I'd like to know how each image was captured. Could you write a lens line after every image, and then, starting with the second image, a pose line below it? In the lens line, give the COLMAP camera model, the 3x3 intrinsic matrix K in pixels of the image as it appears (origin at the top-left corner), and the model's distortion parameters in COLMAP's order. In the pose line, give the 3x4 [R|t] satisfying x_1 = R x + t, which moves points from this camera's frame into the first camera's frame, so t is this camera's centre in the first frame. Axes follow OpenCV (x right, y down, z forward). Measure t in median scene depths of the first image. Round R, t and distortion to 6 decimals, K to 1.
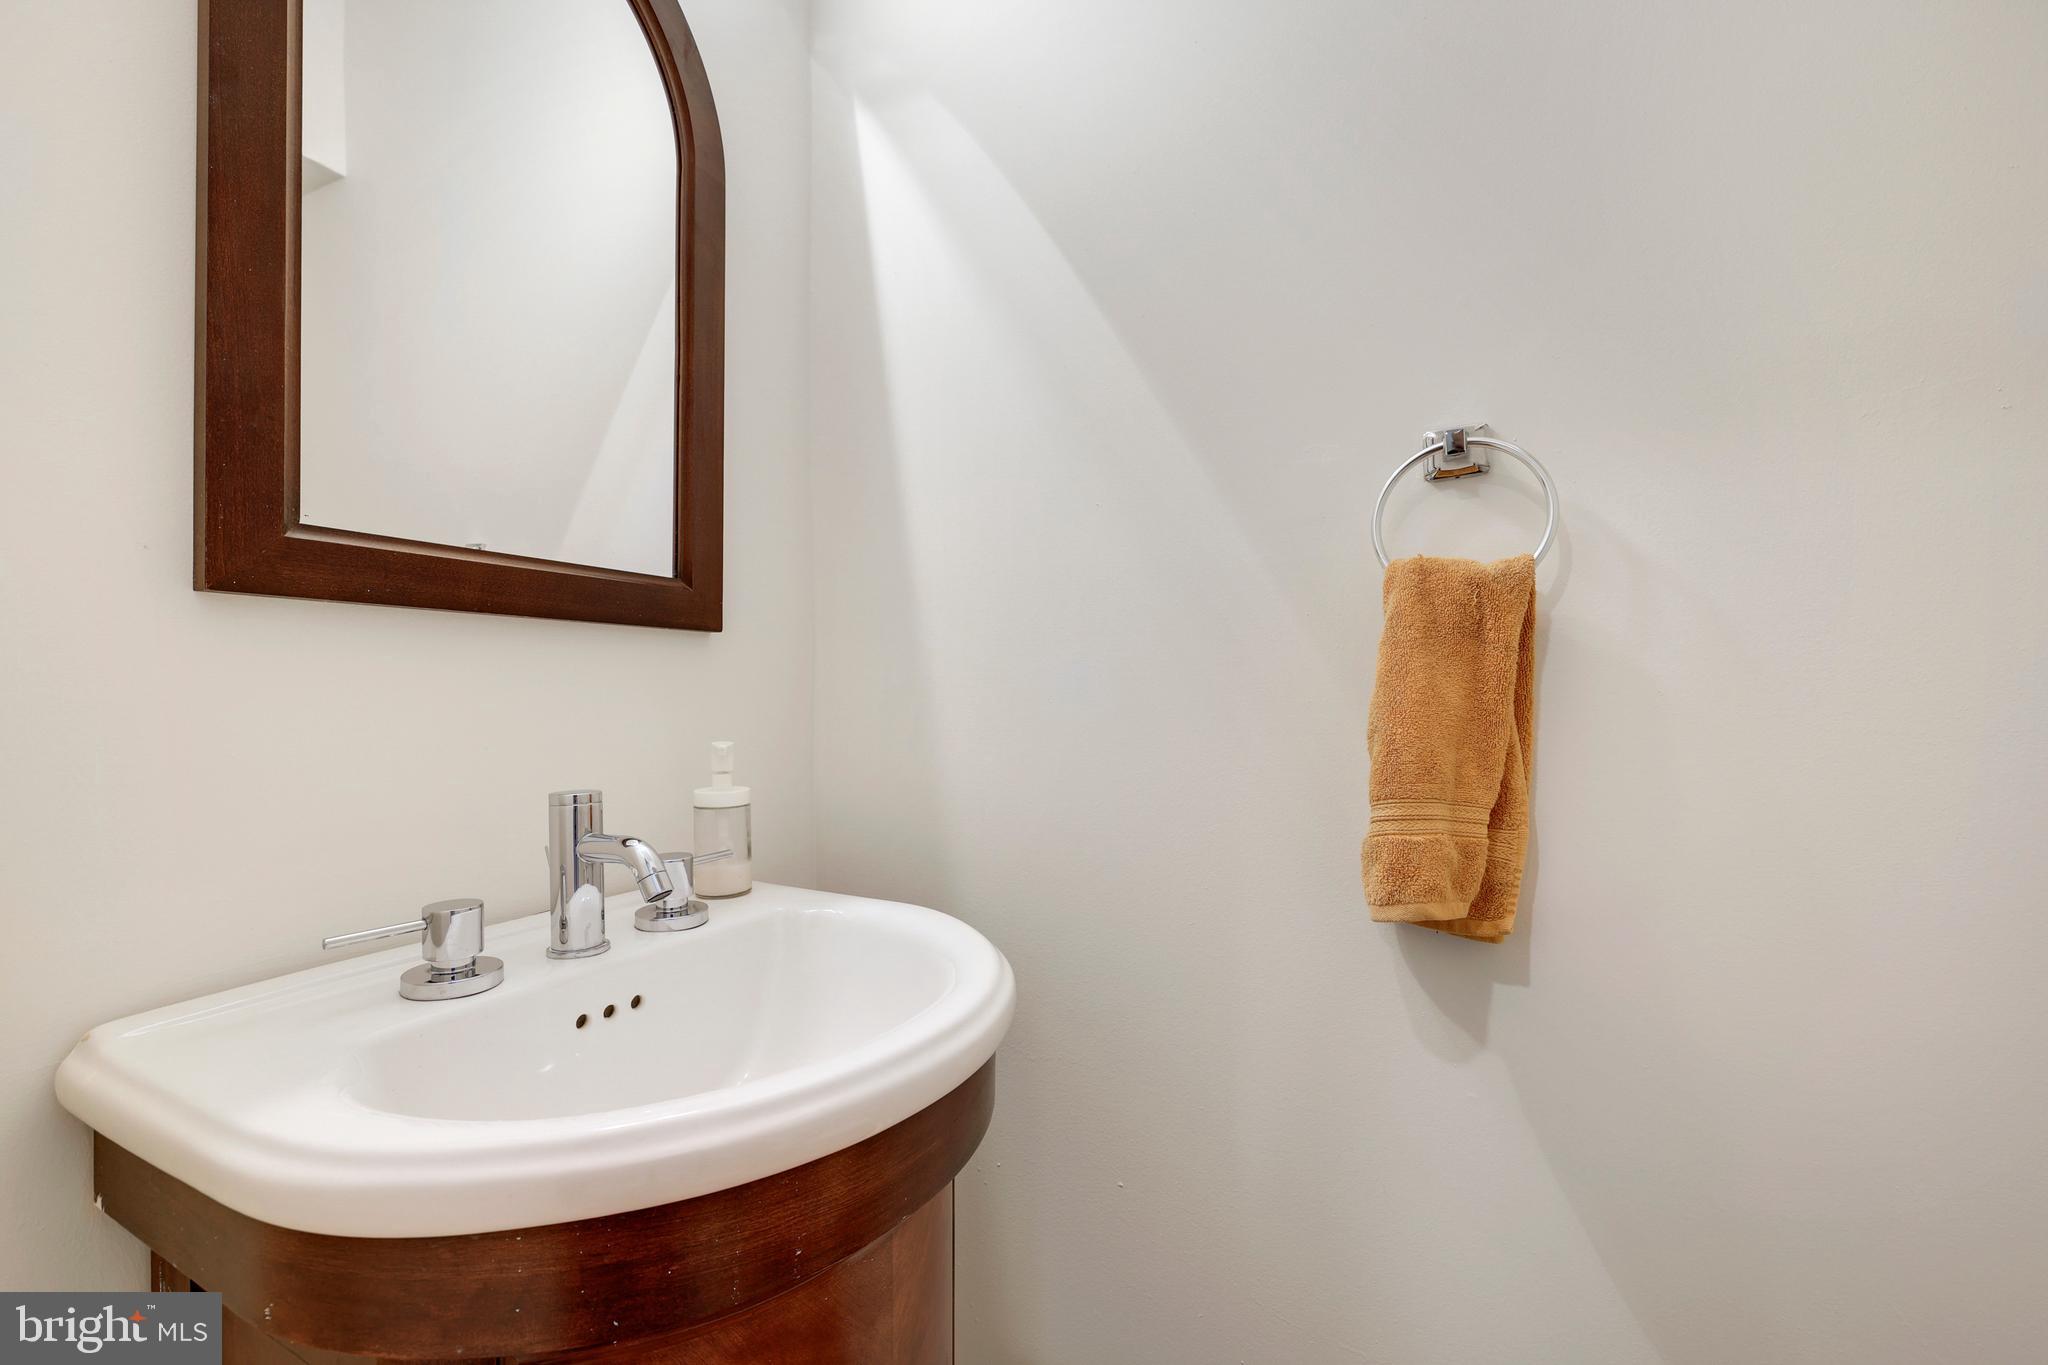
lens RADIAL K [[877.2, 0, 1029.5], [0, 877.2, 677.8], [0, 0, 1]] dist [0.003596, 0.000094]
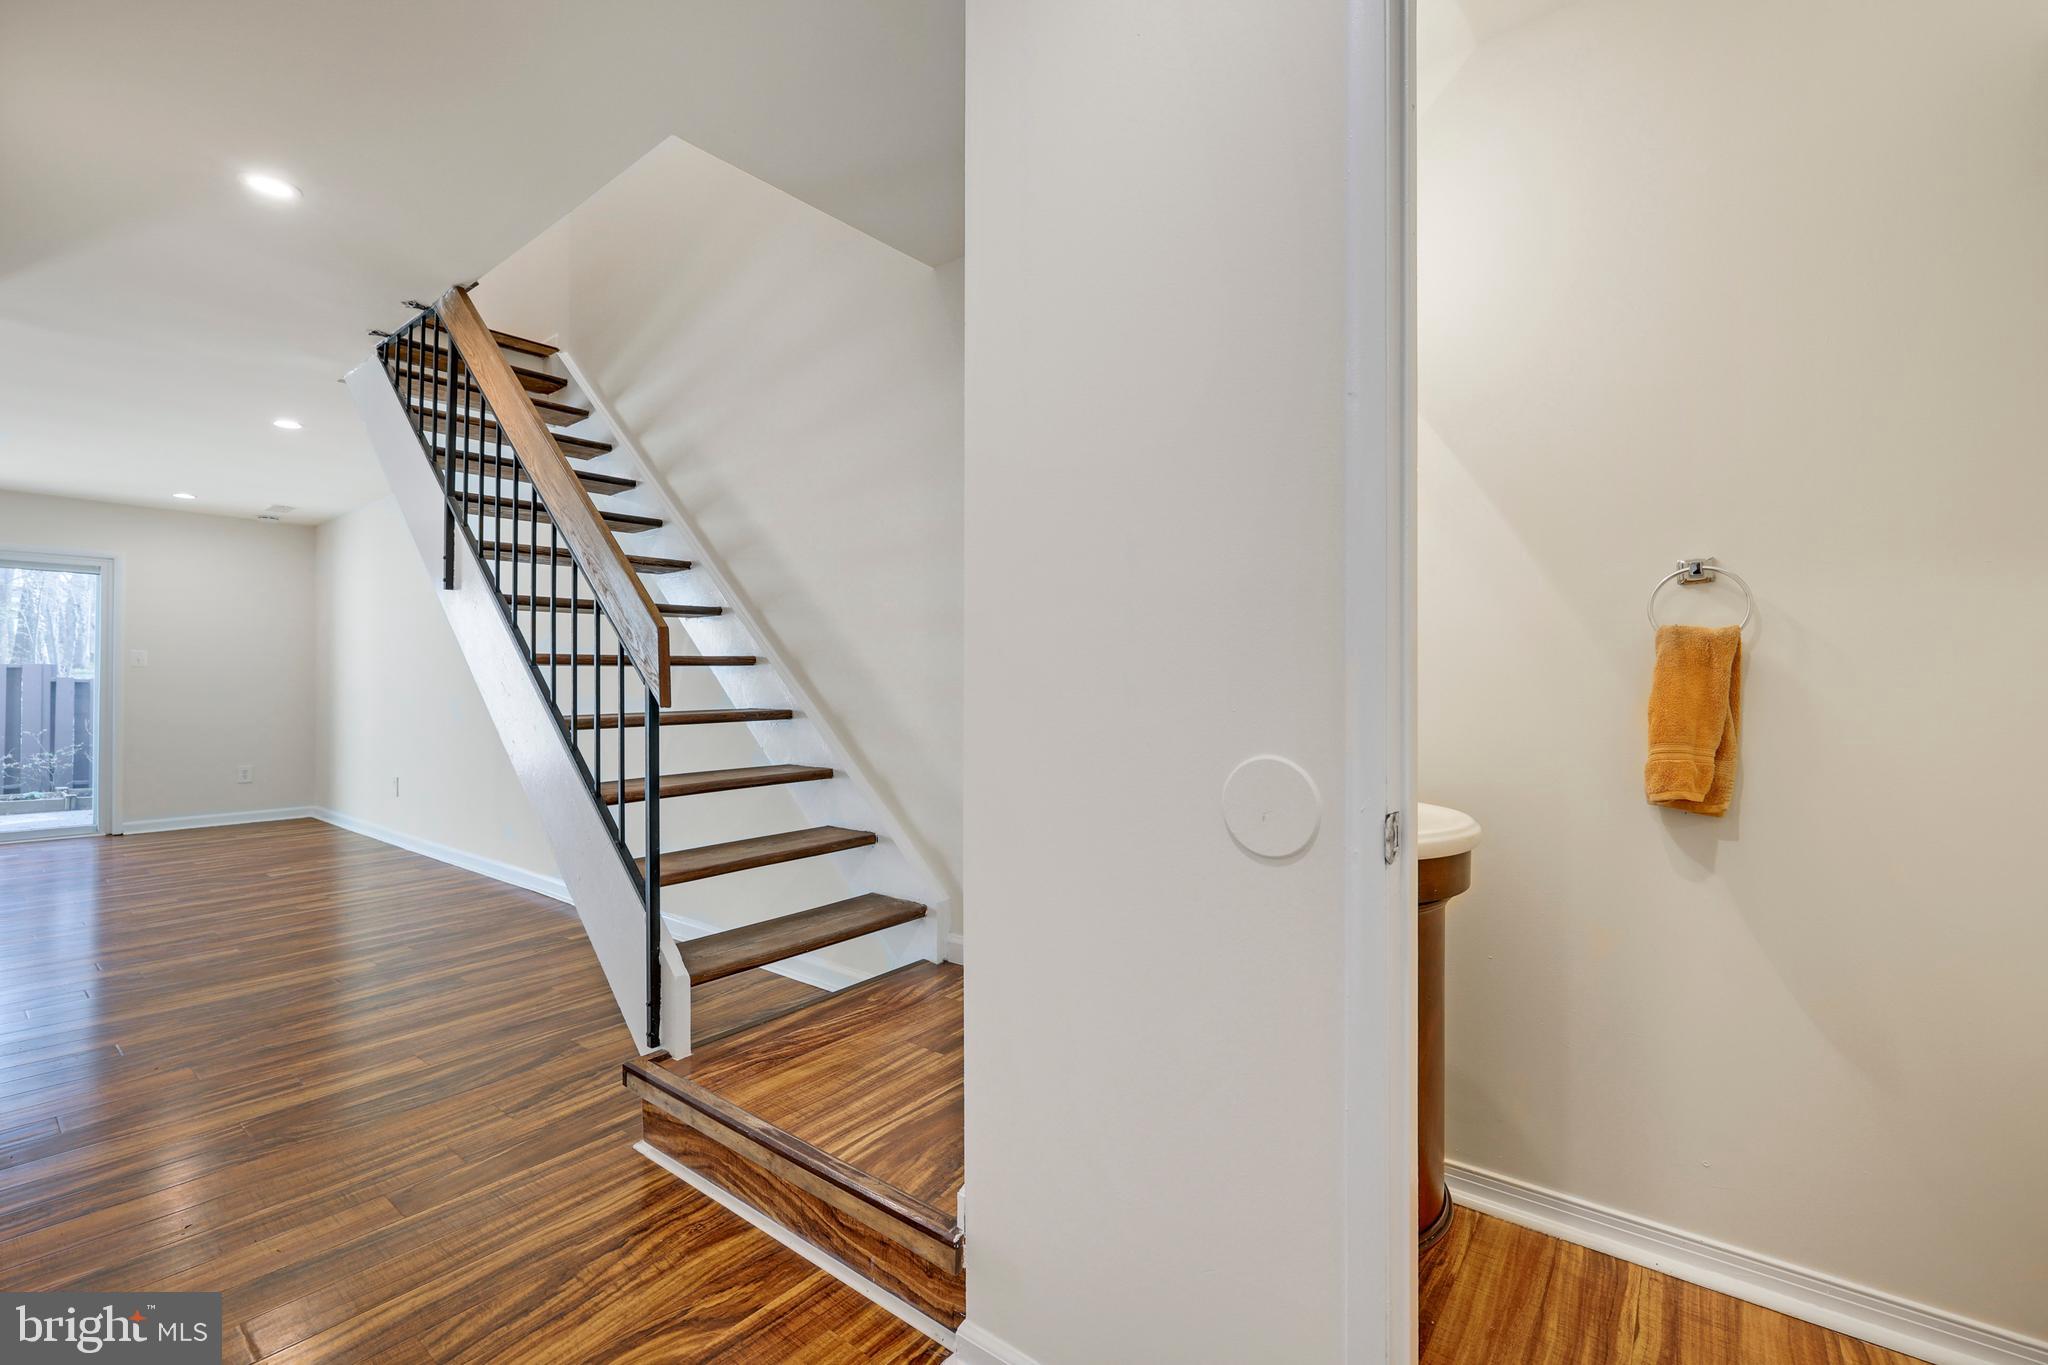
lens RADIAL K [[877.2, 0, 1016.9], [0, 877.2, 684.8], [0, 0, 1]] dist [0.003596, 0.000094]
pose [[0.981093, -0.001285, -0.193533, -0.667119], [0.001127, 0.999999, -0.000927, -0.001111], [0.193534, 0.000691, 0.981093, -1.307537]]
